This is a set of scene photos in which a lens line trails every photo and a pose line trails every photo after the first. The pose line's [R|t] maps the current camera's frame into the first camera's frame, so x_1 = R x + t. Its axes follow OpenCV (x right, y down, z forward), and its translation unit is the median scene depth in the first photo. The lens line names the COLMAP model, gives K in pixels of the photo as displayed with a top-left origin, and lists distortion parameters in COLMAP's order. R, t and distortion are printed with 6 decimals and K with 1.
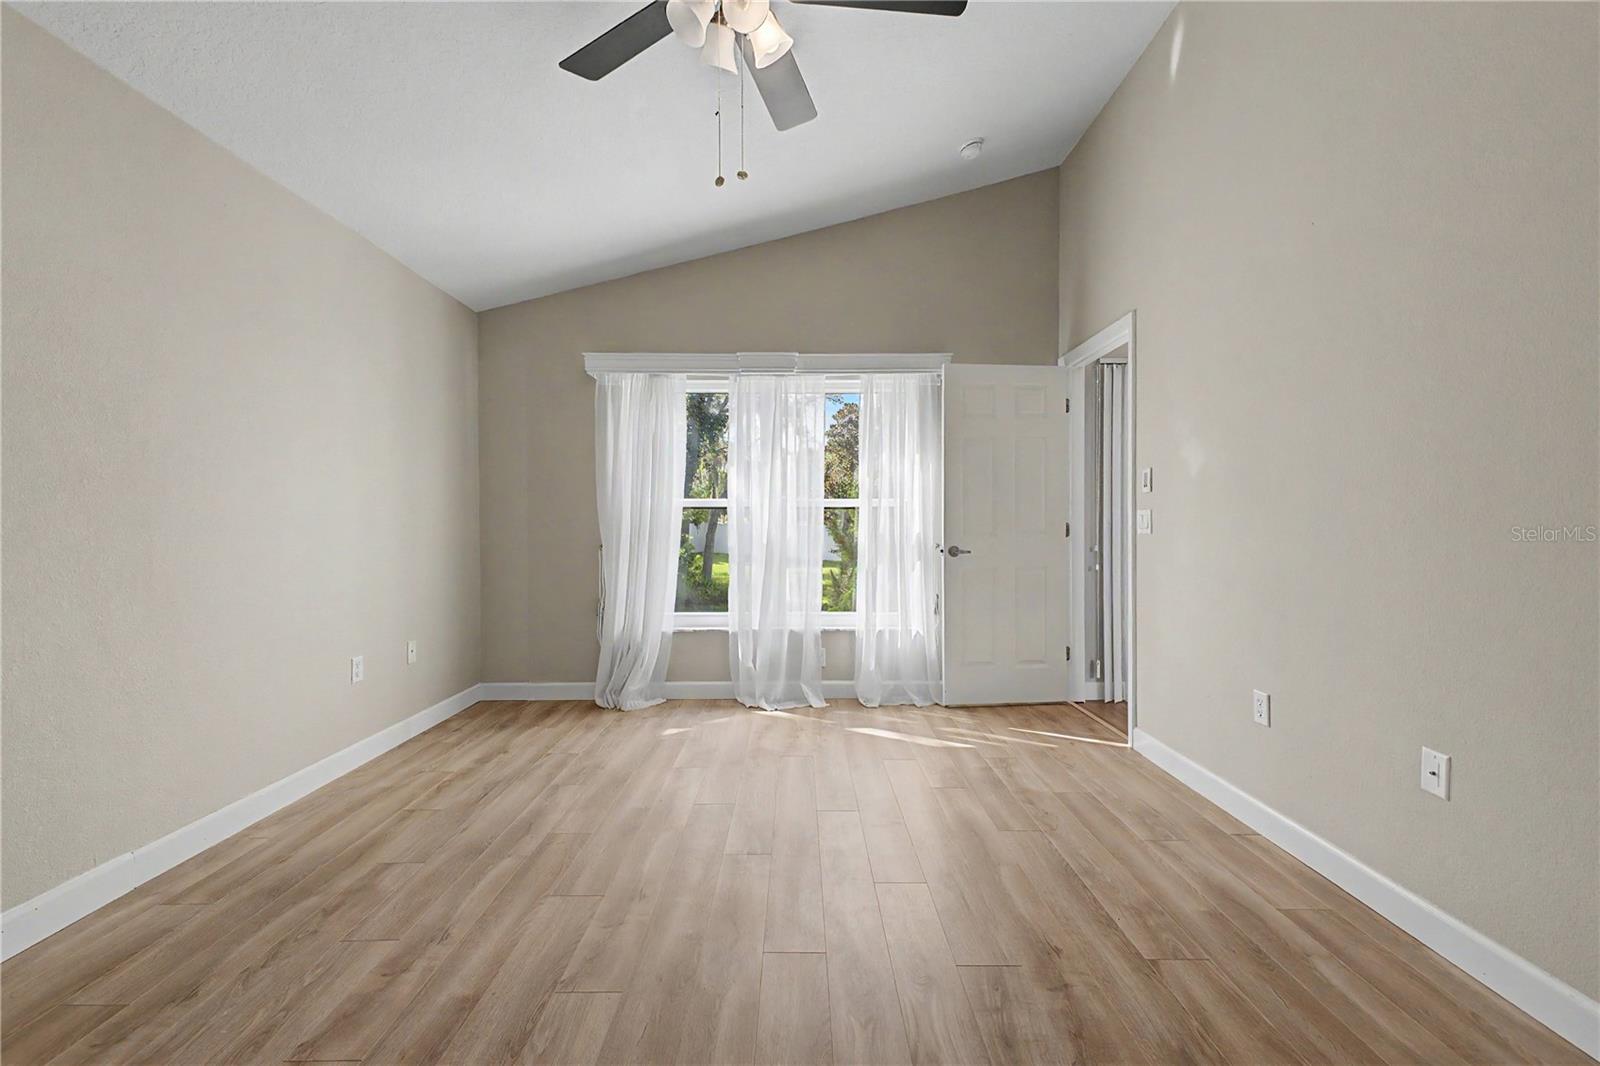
lens RADIAL K [[655.9, 0, 798.4], [0, 655.9, 528.5], [0, 0, 1]] dist [0.003329, 0.000284]
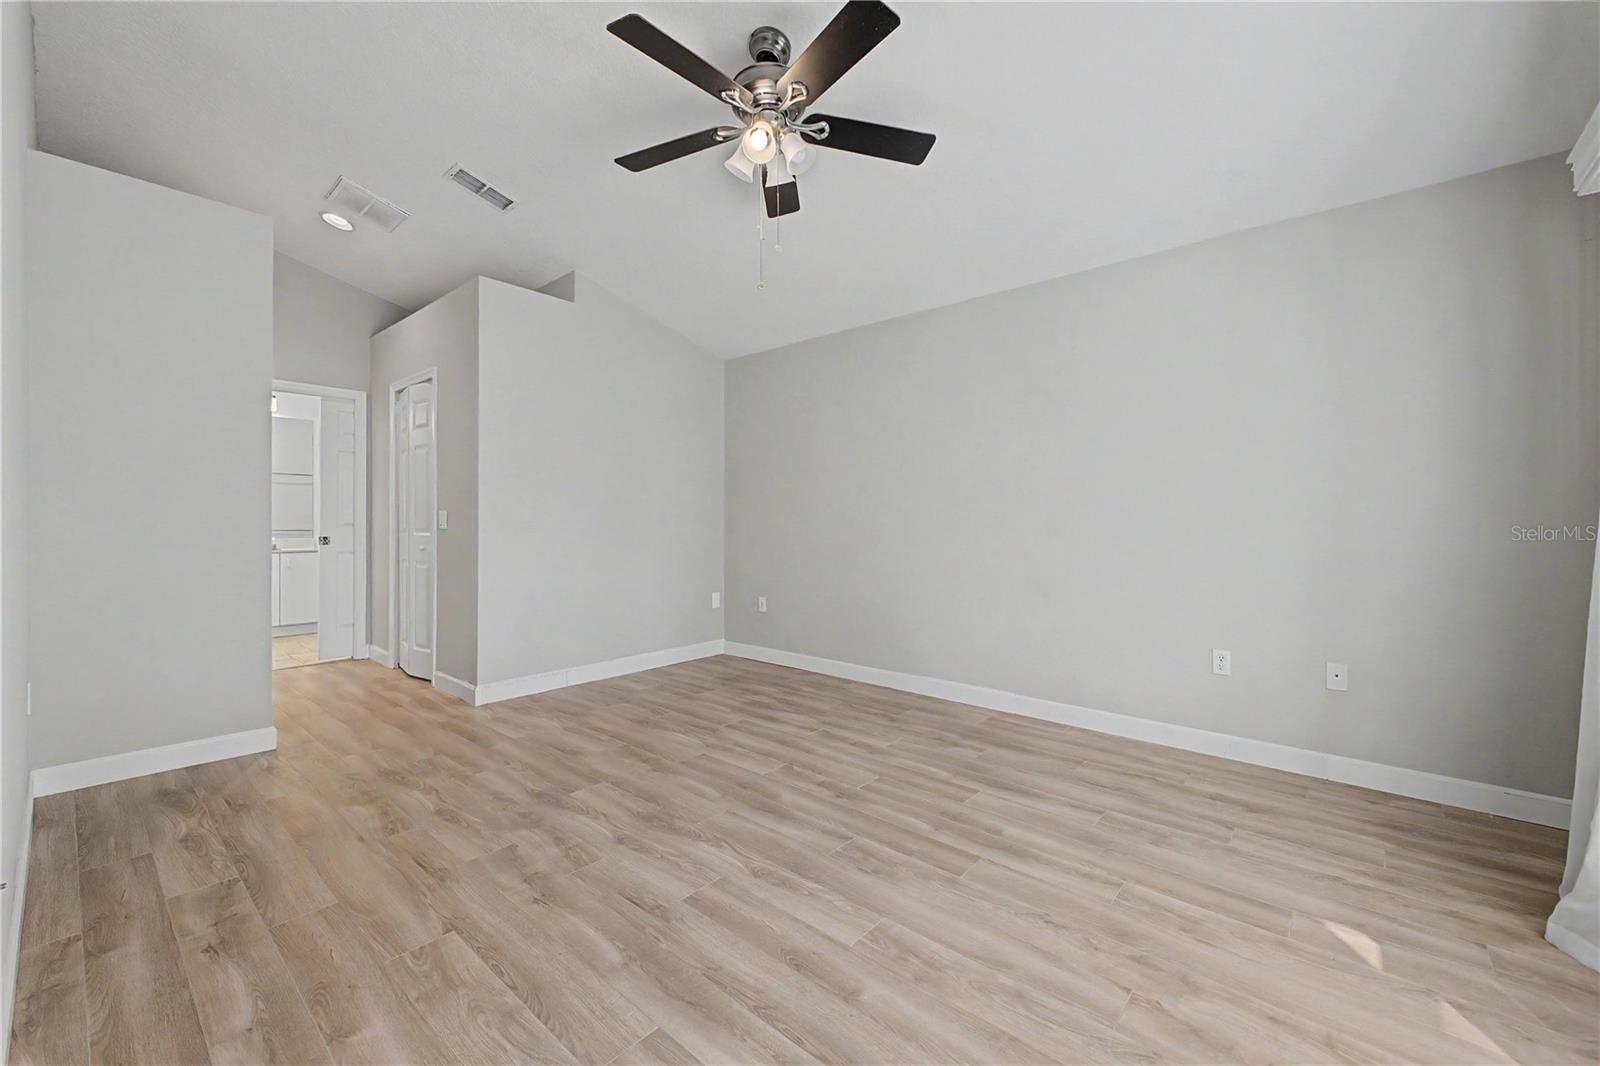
lens RADIAL K [[655.9, 0, 798.4], [0, 655.9, 528.8], [0, 0, 1]] dist [0.003329, 0.000284]
pose [[-0.673290, 0.008362, -0.739332, 0.585953], [-0.005135, 0.999859, 0.015985, -0.007412], [0.739361, 0.014559, -0.673152, 1.326179]]
